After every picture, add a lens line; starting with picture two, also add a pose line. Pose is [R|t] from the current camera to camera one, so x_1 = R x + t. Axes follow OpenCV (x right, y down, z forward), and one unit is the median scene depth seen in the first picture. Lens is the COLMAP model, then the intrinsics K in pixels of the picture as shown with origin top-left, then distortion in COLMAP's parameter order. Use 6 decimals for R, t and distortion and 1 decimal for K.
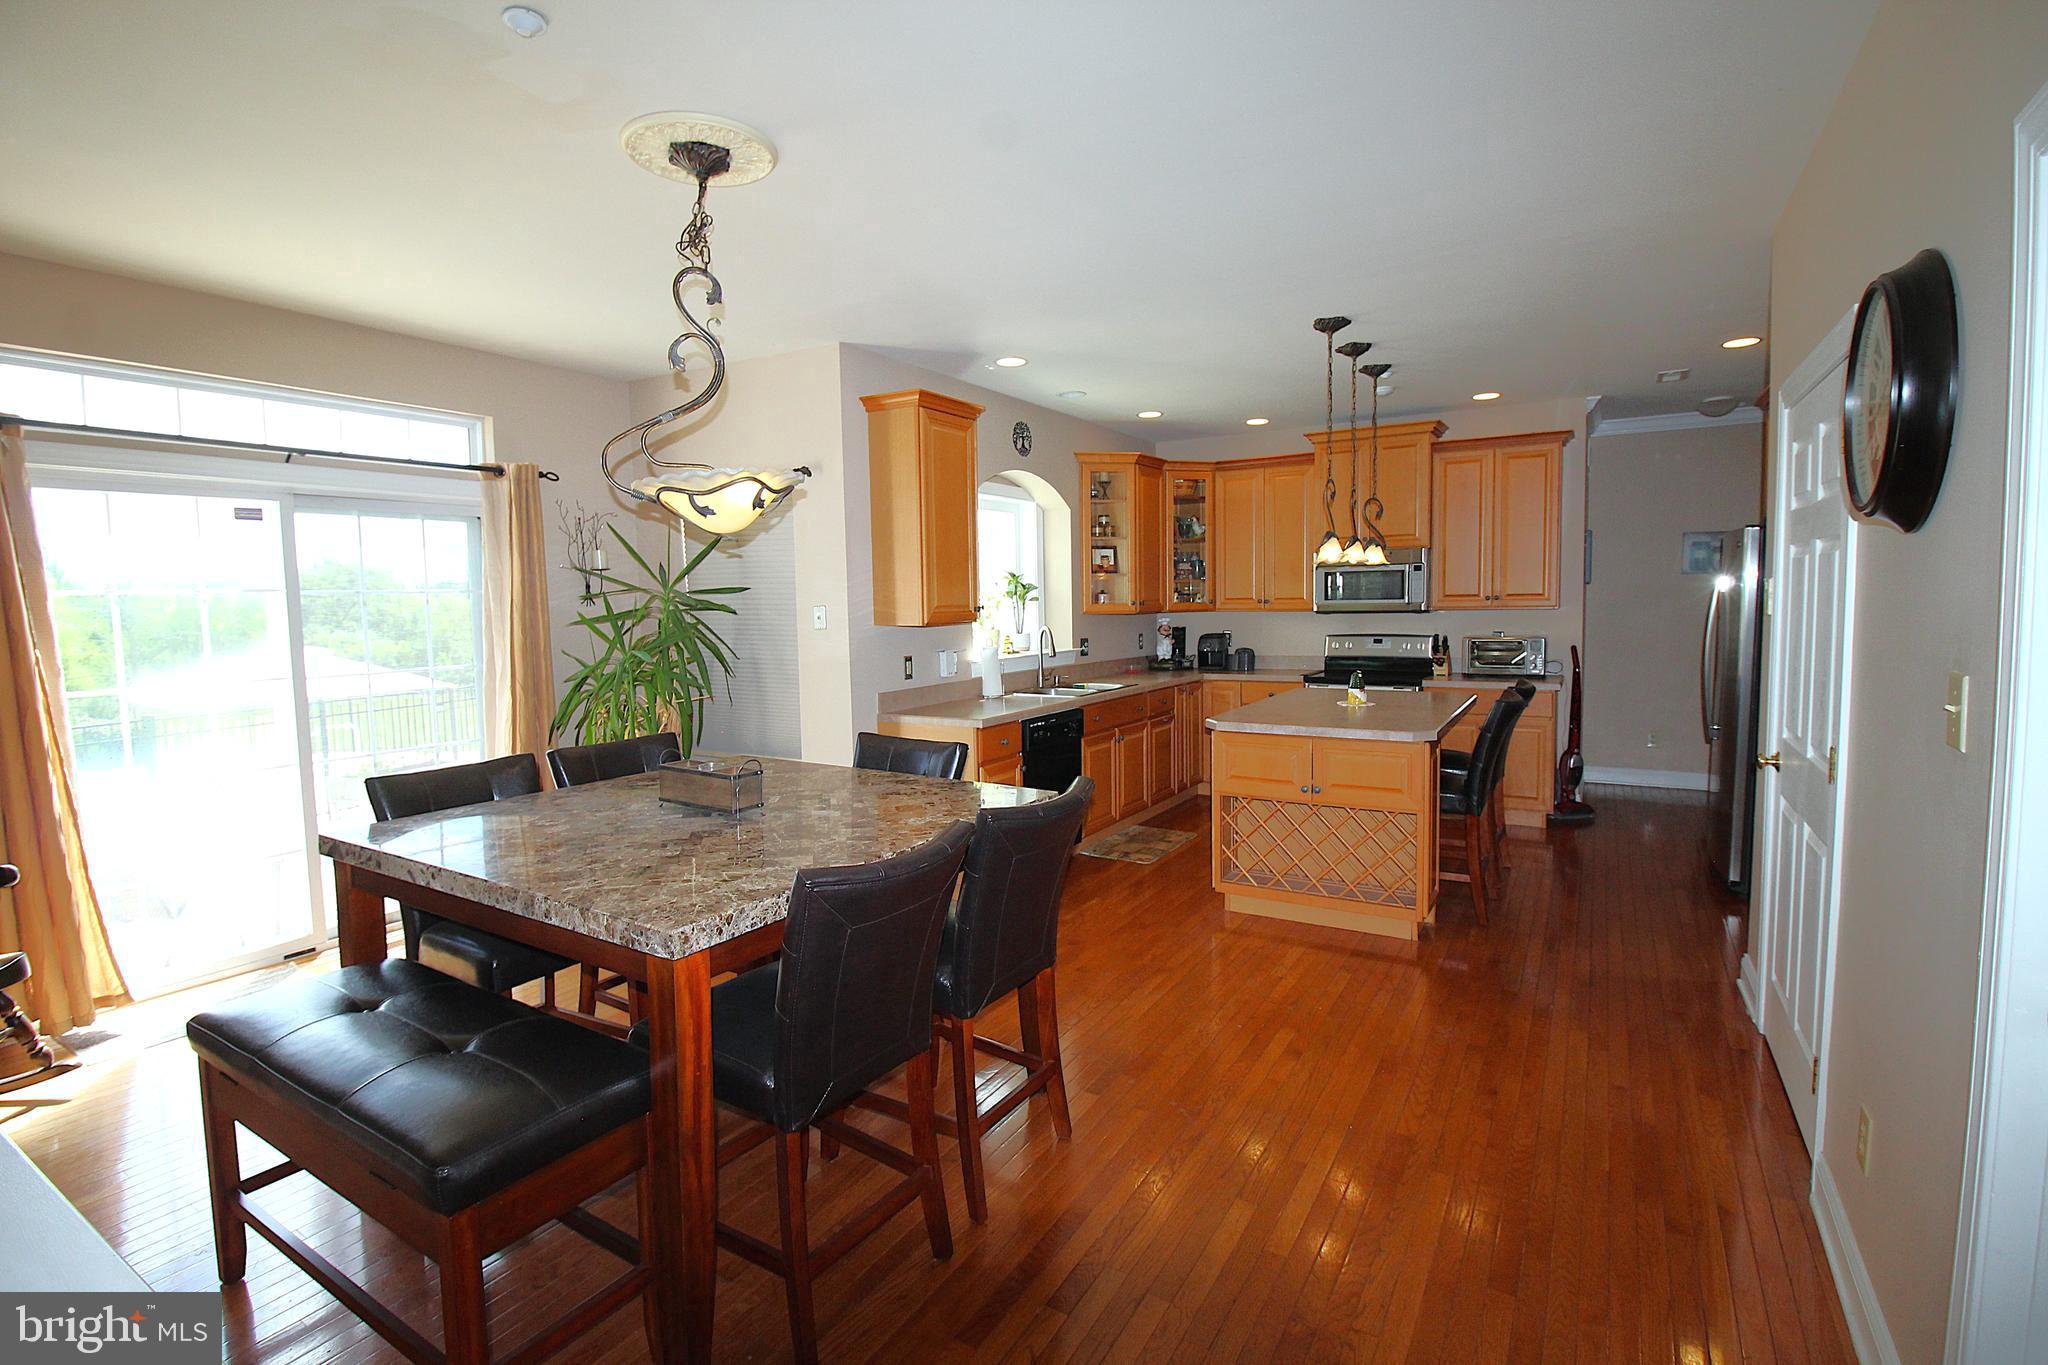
lens RADIAL K [[942.0, 0, 1032.4], [0, 942.0, 668.1], [0, 0, 1]] dist [0.004001, -0.013648]
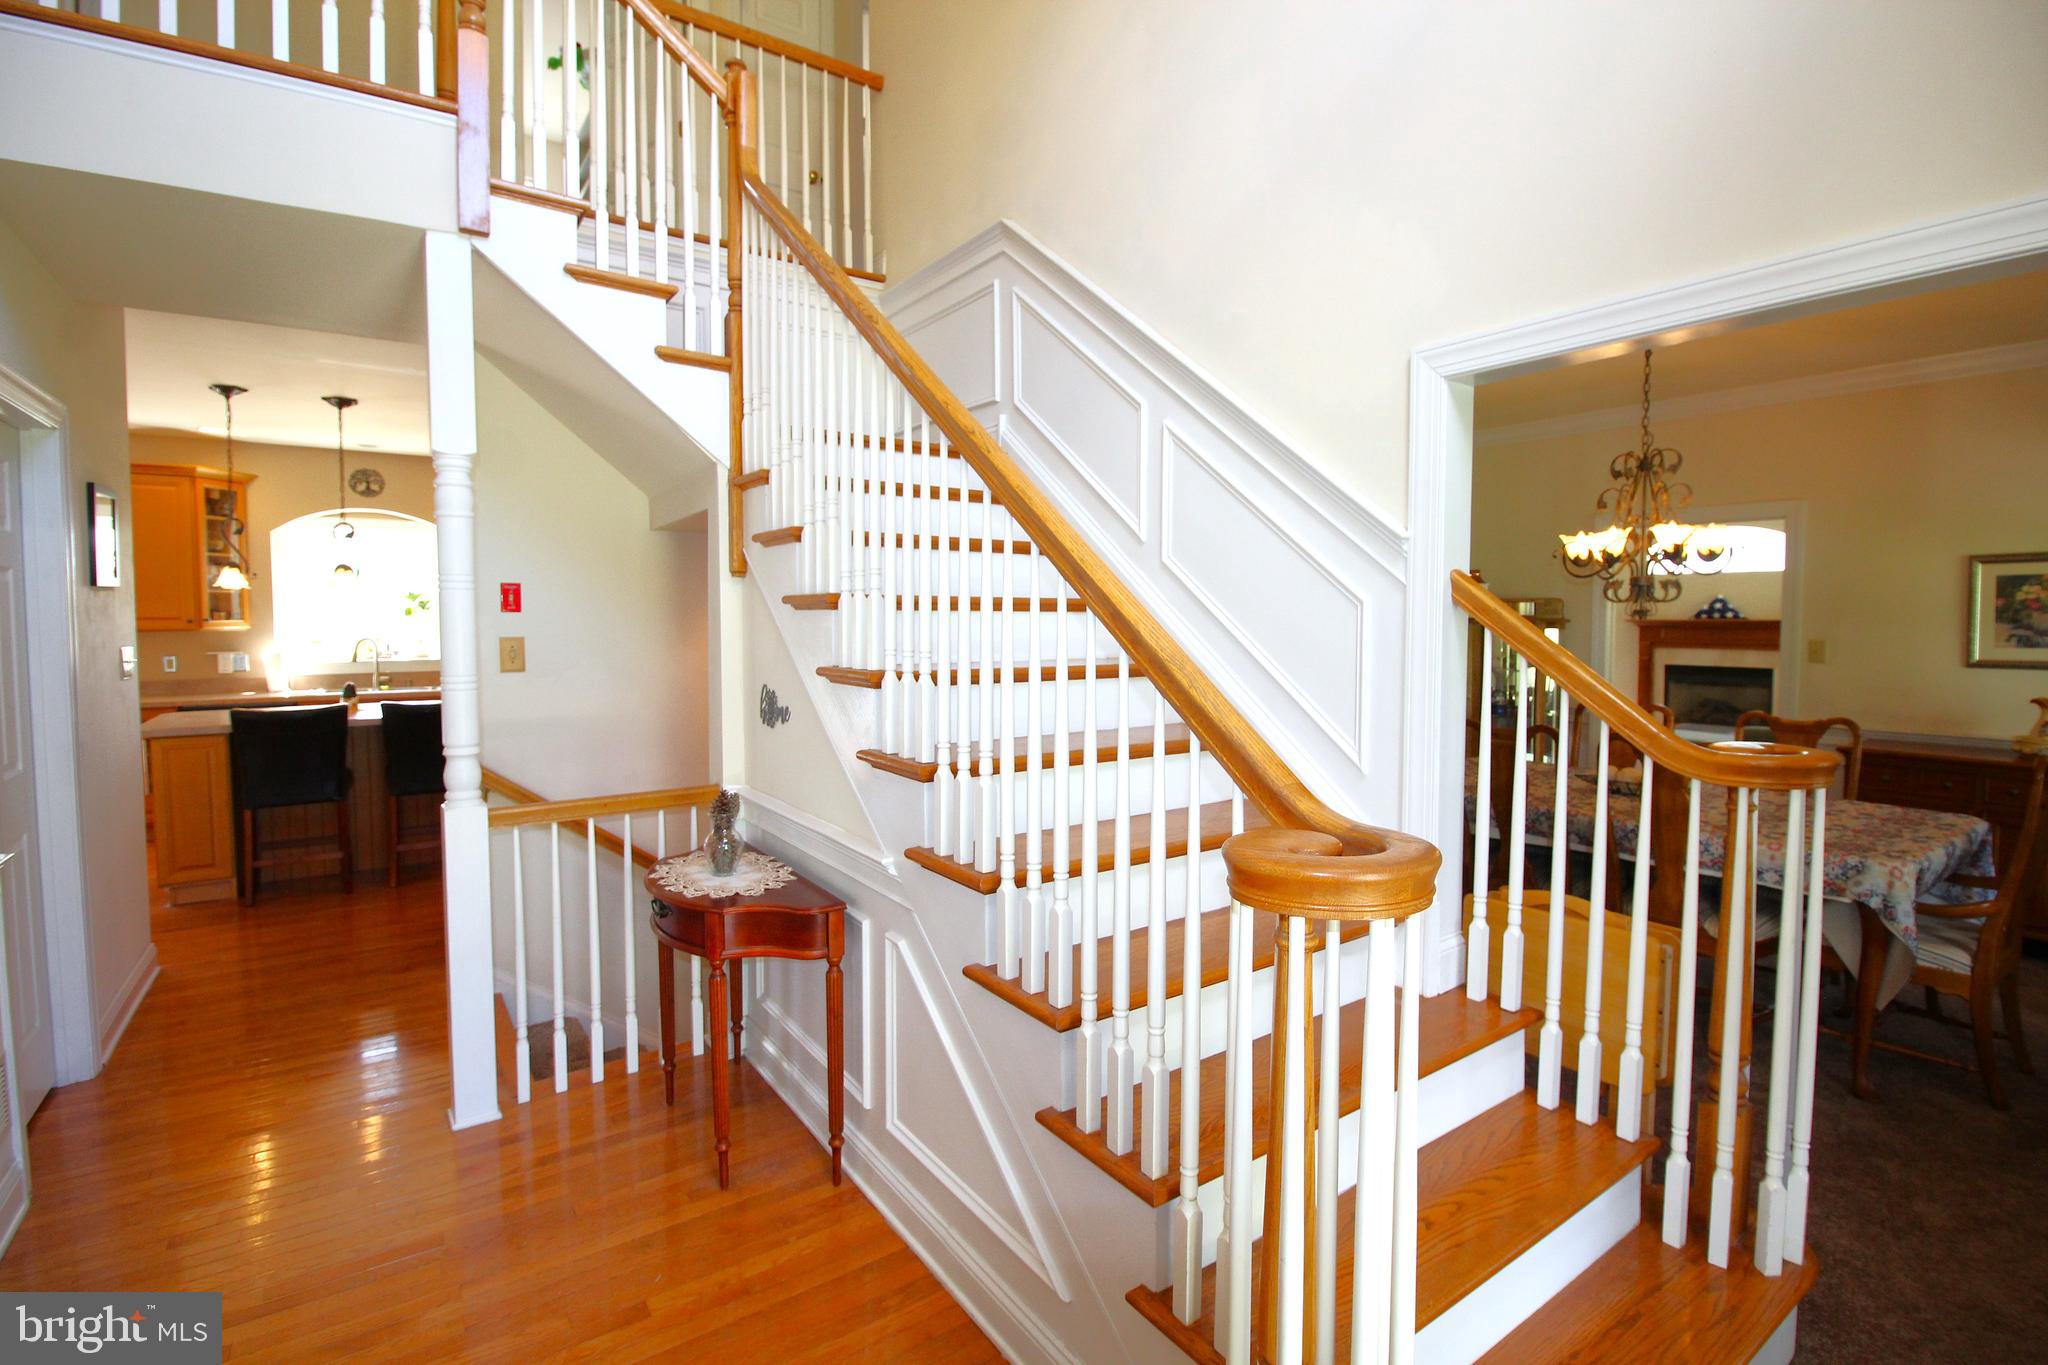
lens RADIAL K [[942.0, 0, 1032.4], [0, 942.0, 668.1], [0, 0, 1]] dist [0.004001, -0.013648]
pose [[0.913720, 0.041790, -0.404189, 1.273942], [-0.048365, 0.998811, -0.006066, -0.038469], [0.403455, 0.025091, 0.914655, 0.240945]]
